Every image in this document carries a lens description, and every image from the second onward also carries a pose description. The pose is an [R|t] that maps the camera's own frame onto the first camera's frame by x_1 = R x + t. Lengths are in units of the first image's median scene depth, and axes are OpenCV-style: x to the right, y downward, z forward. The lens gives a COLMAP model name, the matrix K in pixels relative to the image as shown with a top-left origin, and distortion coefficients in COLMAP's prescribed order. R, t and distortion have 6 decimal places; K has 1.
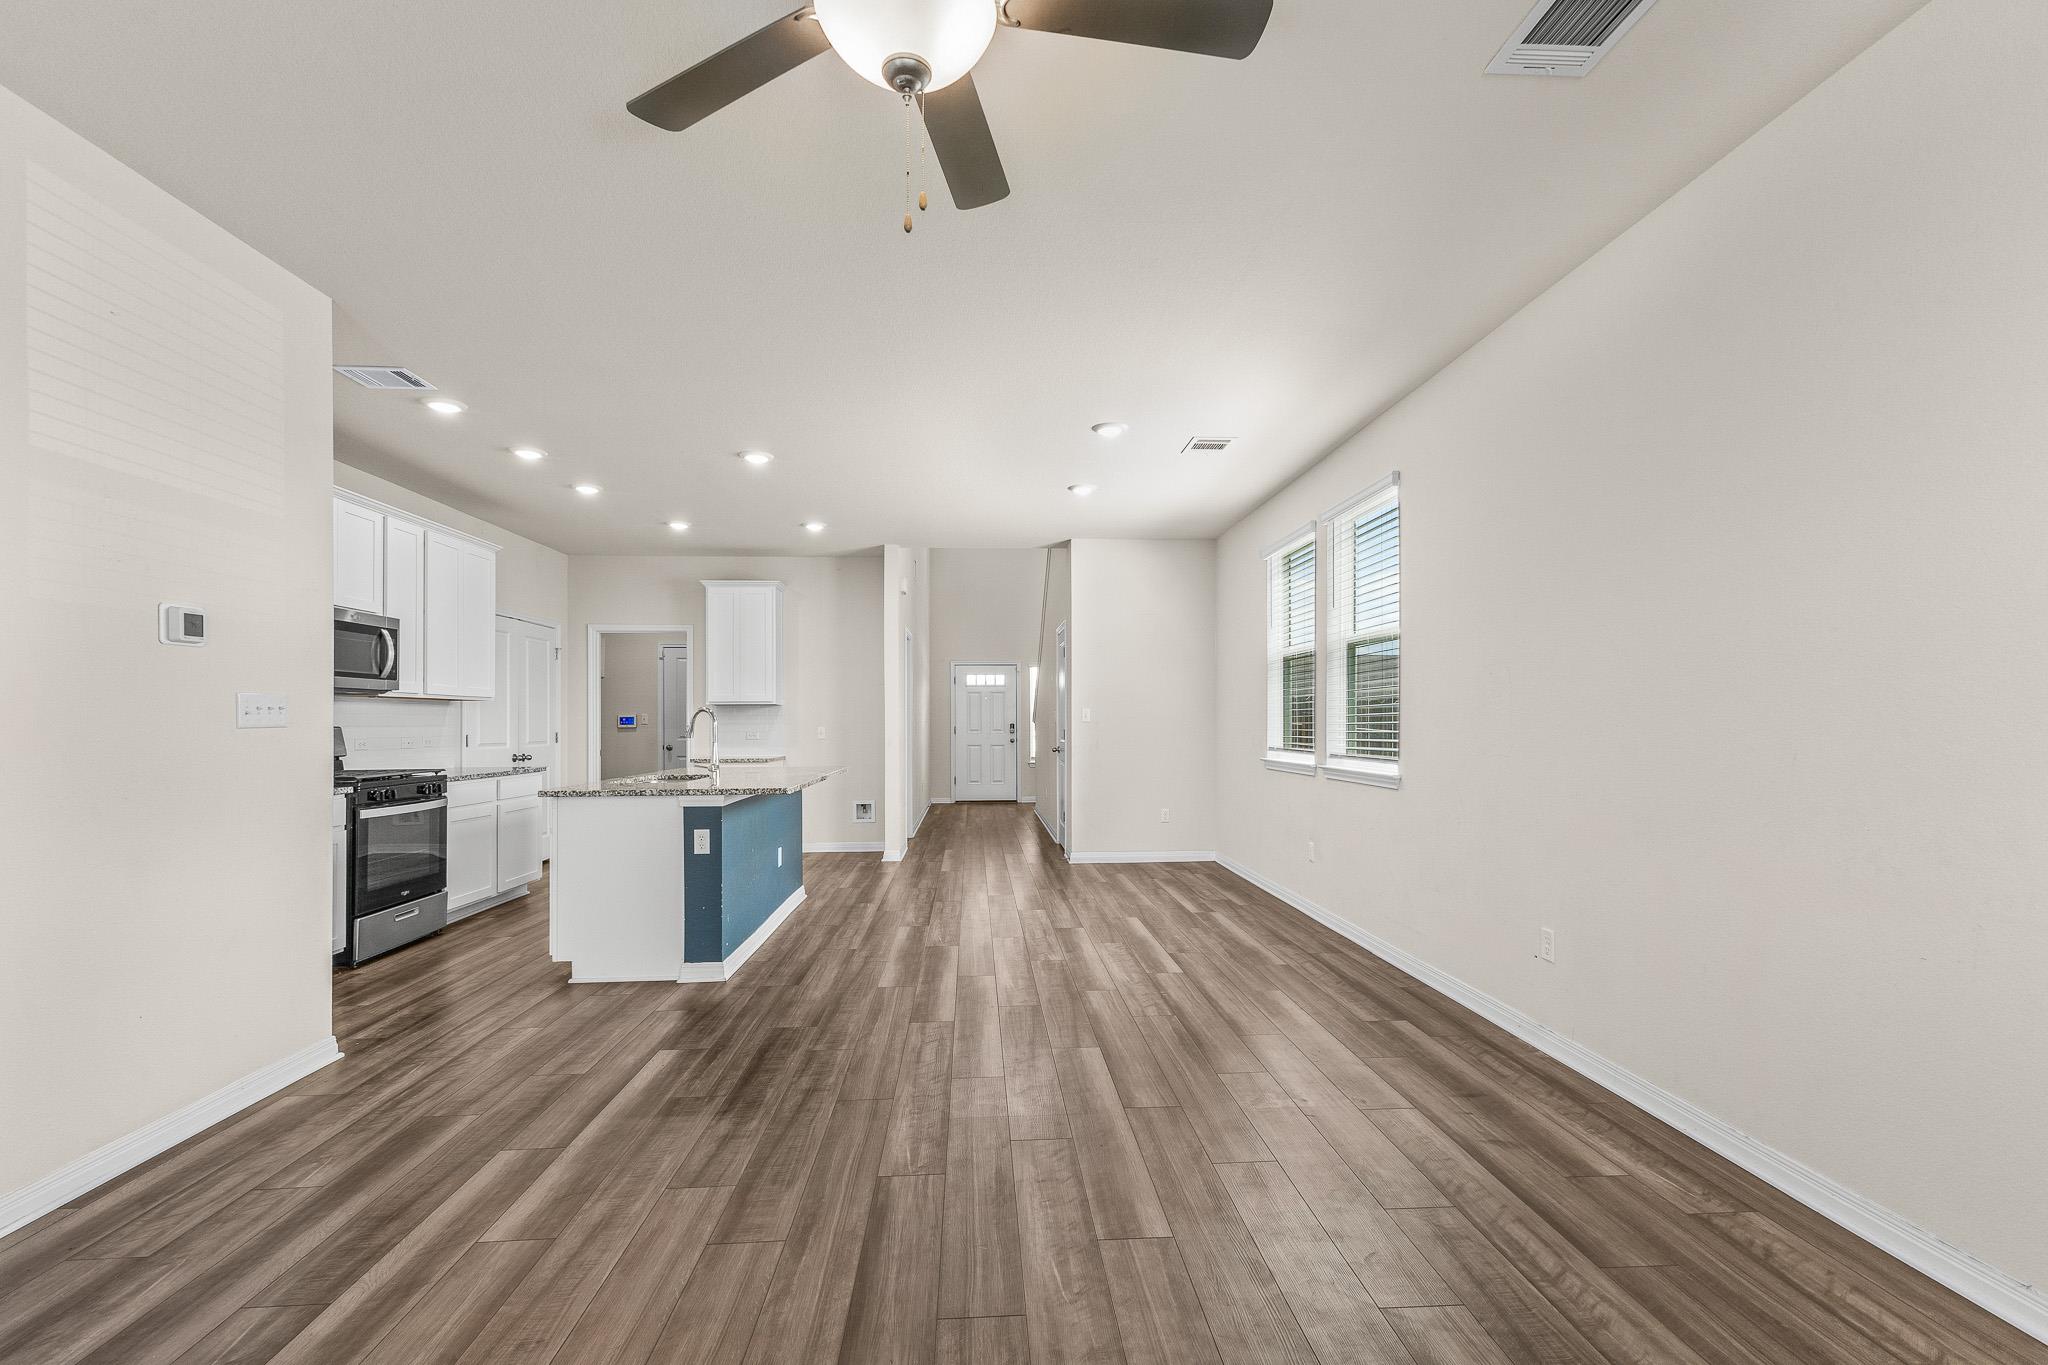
lens RADIAL K [[899.0, 0, 1024.3], [0, 899.0, 718.3], [0, 0, 1]] dist [0.012373, -0.002690]
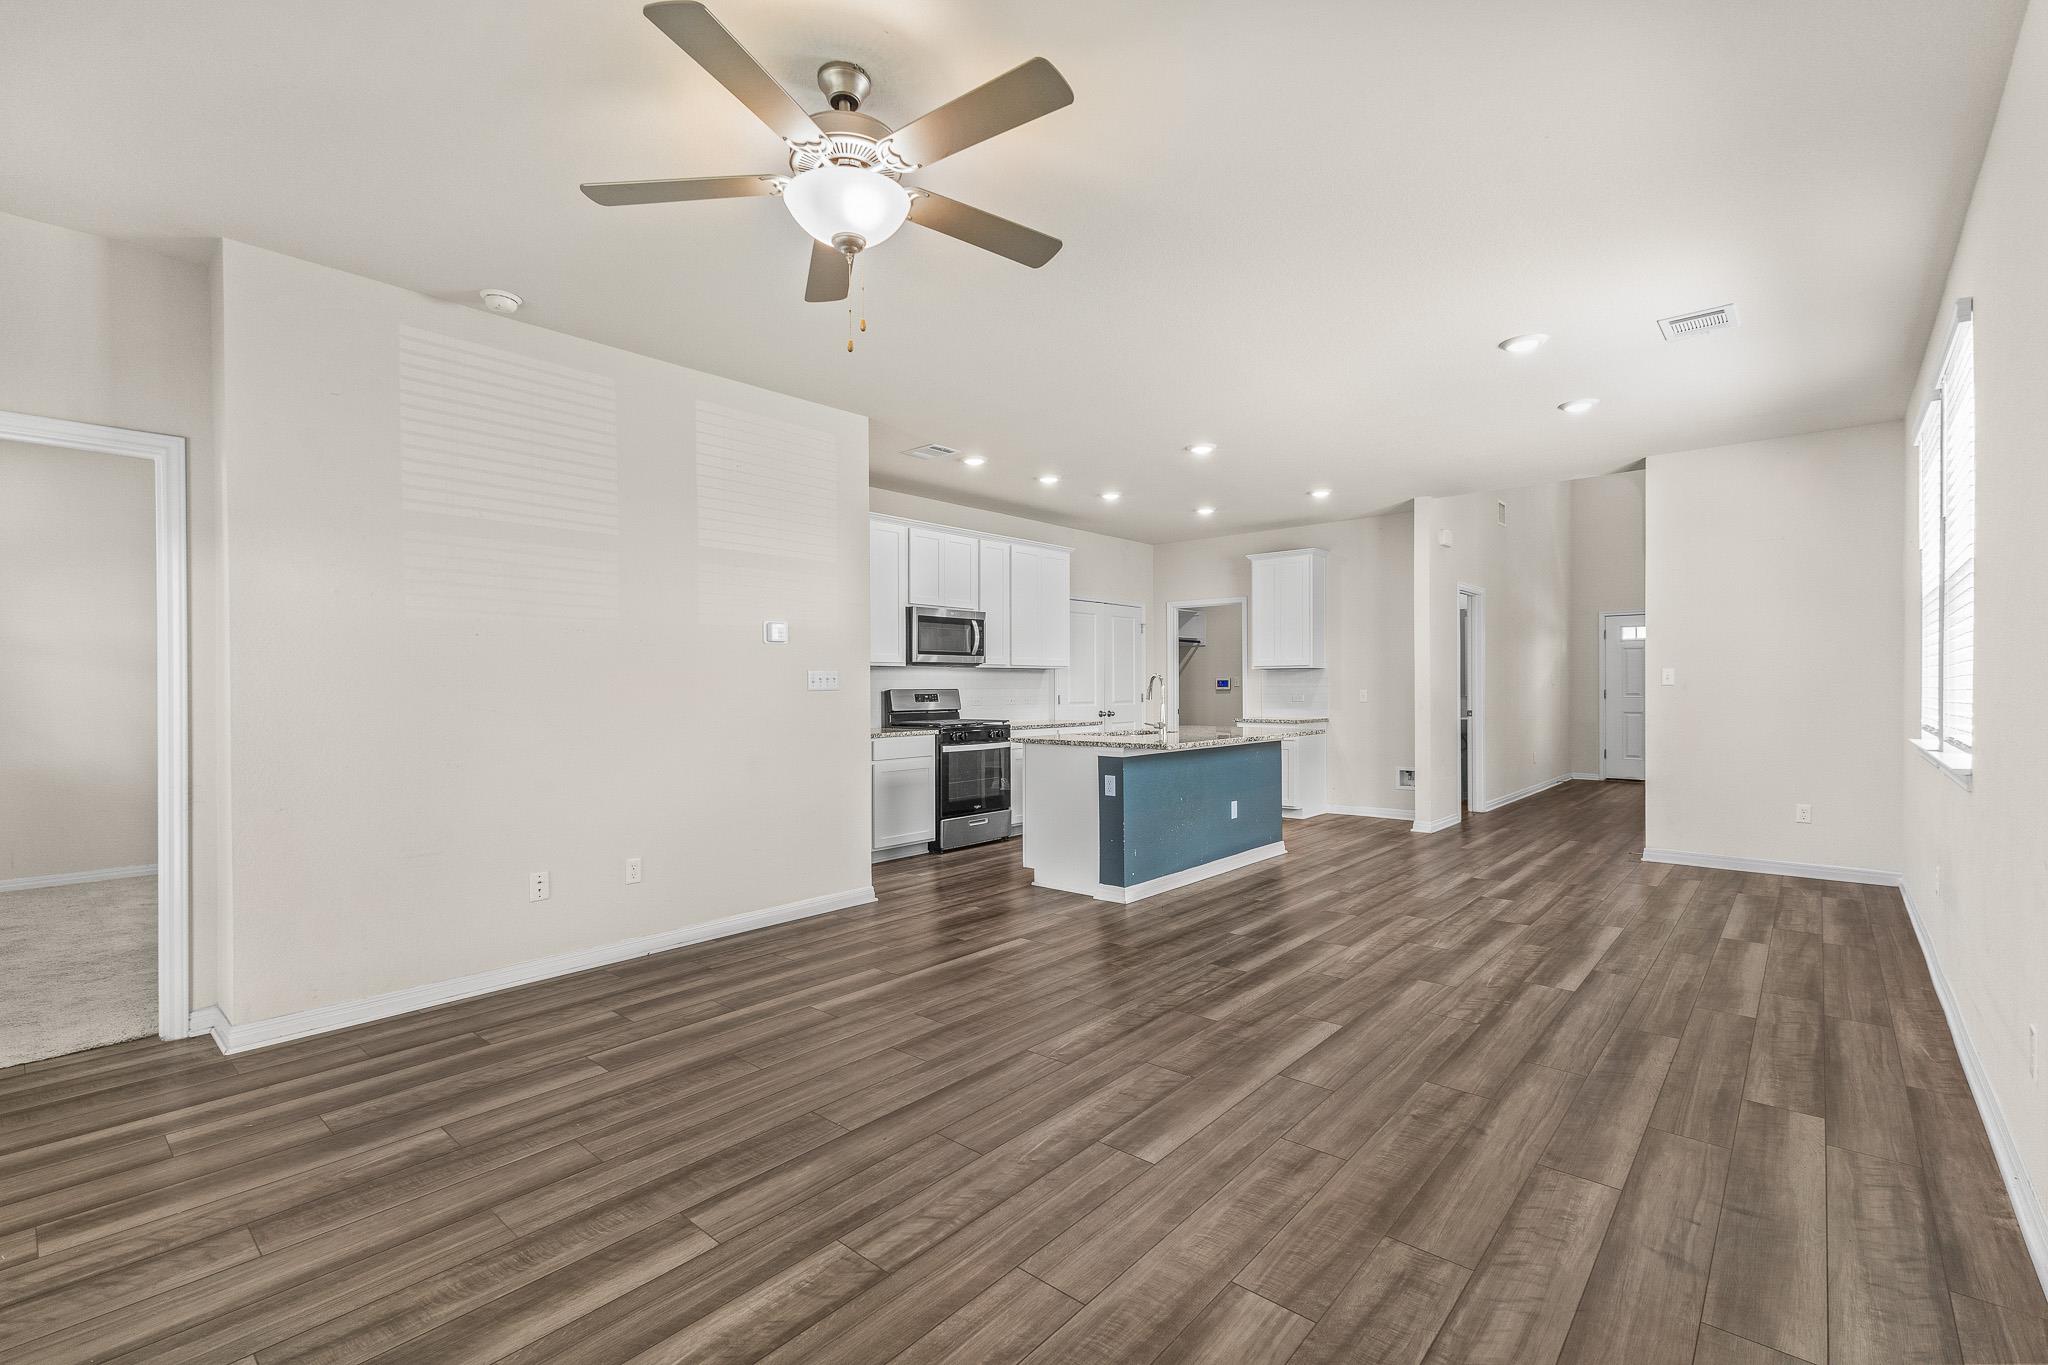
lens RADIAL K [[899.0, 0, 1014.8], [0, 899.0, 684.5], [0, 0, 1]] dist [0.012373, -0.002690]
pose [[0.706414, -0.000814, -0.707798, 0.340209], [0.004636, 0.999983, 0.003477, -0.002364], [0.707784, -0.005738, 0.706406, 0.050274]]
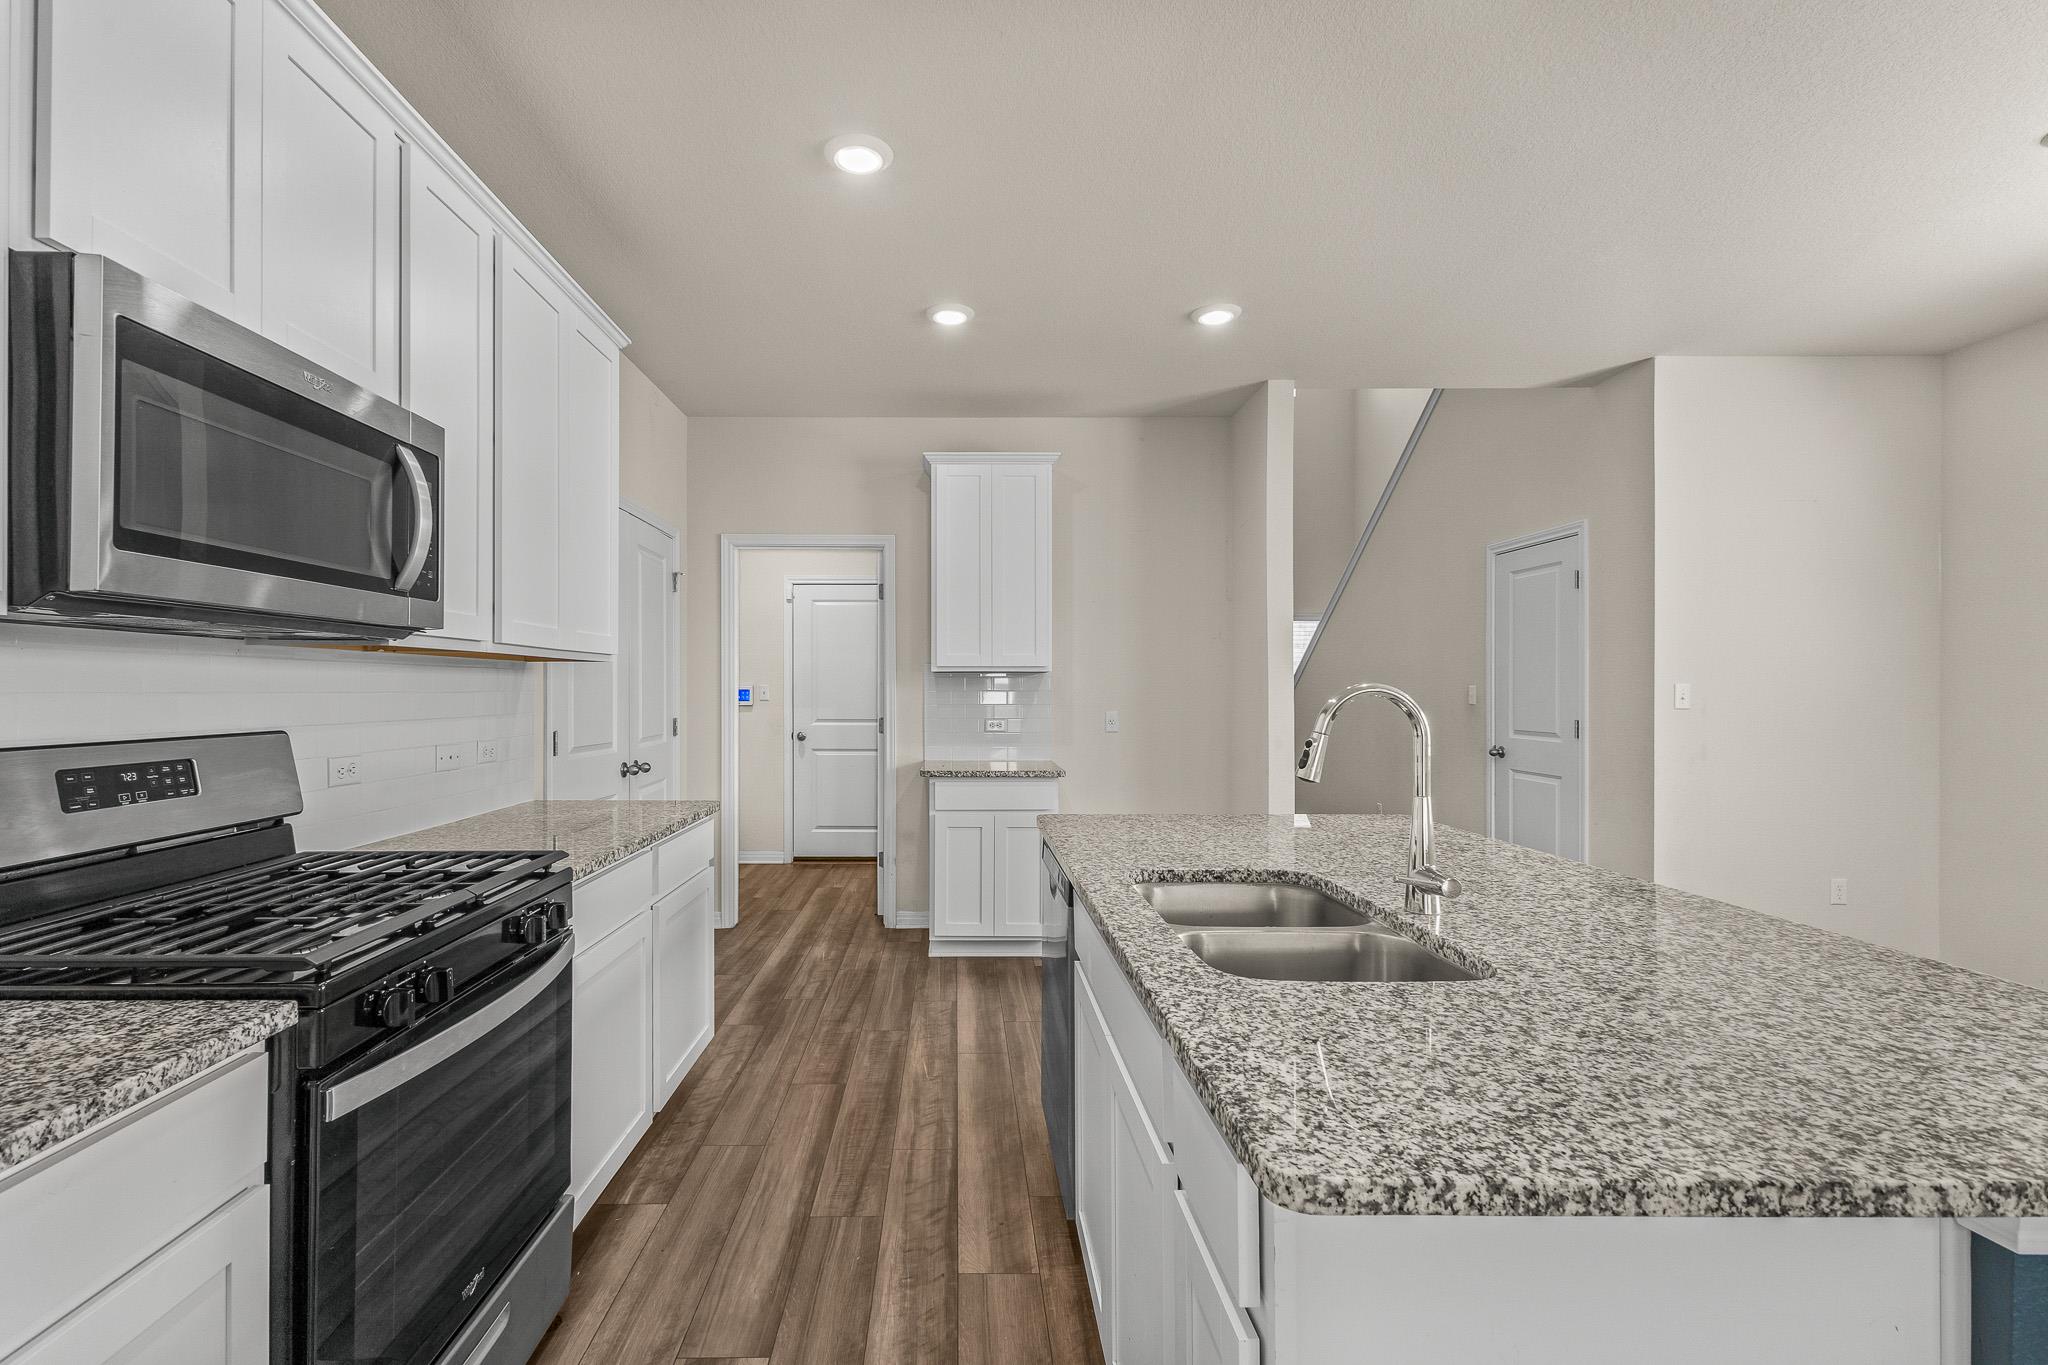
lens RADIAL K [[899.0, 0, 956.8], [0, 899.0, 685.6], [0, 0, 1]] dist [0.012373, -0.002690]
pose [[0.998830, 0.001273, -0.048347, -0.492445], [-0.001142, 0.999996, 0.002733, -0.010078], [0.048350, -0.002675, 0.998827, 0.681748]]
